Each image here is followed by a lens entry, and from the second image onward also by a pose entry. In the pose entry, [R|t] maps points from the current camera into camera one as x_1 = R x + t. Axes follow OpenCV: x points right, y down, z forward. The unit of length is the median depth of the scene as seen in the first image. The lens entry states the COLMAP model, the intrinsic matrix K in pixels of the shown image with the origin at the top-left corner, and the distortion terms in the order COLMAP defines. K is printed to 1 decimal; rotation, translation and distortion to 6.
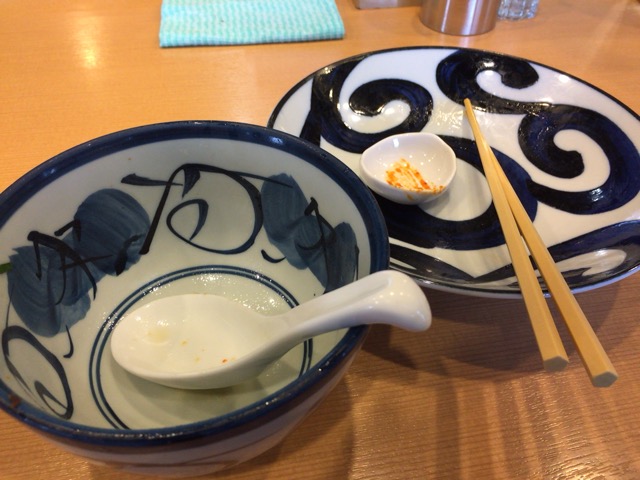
lens RADIAL K [[598.6, 0, 320.0], [0, 598.6, 240.0], [0, 0, 1]] dist [0.120848, -0.204333]
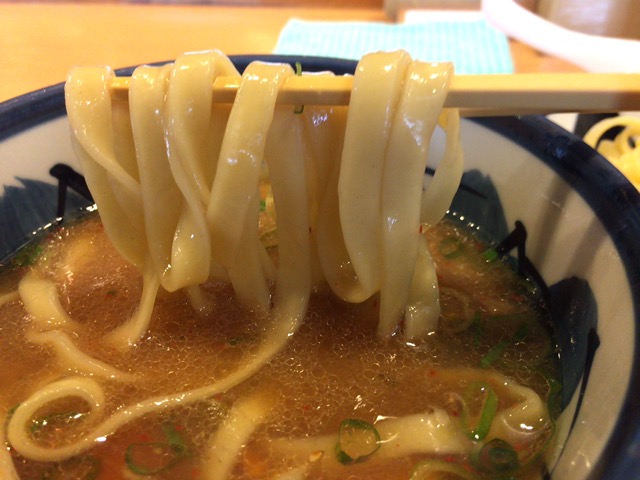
lens RADIAL K [[598.6, 0, 320.0], [0, 598.6, 240.0], [0, 0, 1]] dist [0.120848, -0.204333]
pose [[0.910197, 0.238317, -0.338742, 0.011464], [-0.278001, 0.957792, -0.073145, 0.031417], [0.307013, 0.160747, 0.938032, 0.460256]]
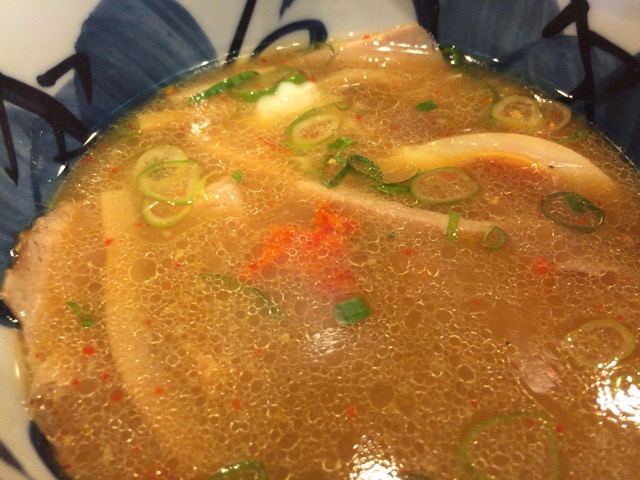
lens RADIAL K [[598.6, 0, 320.0], [0, 598.6, 240.0], [0, 0, 1]] dist [0.120848, -0.204333]
pose [[0.999246, -0.030793, 0.023667, -0.232201], [0.026882, 0.988202, 0.150777, 0.043361], [-0.028030, -0.150027, 0.988284, 0.508811]]
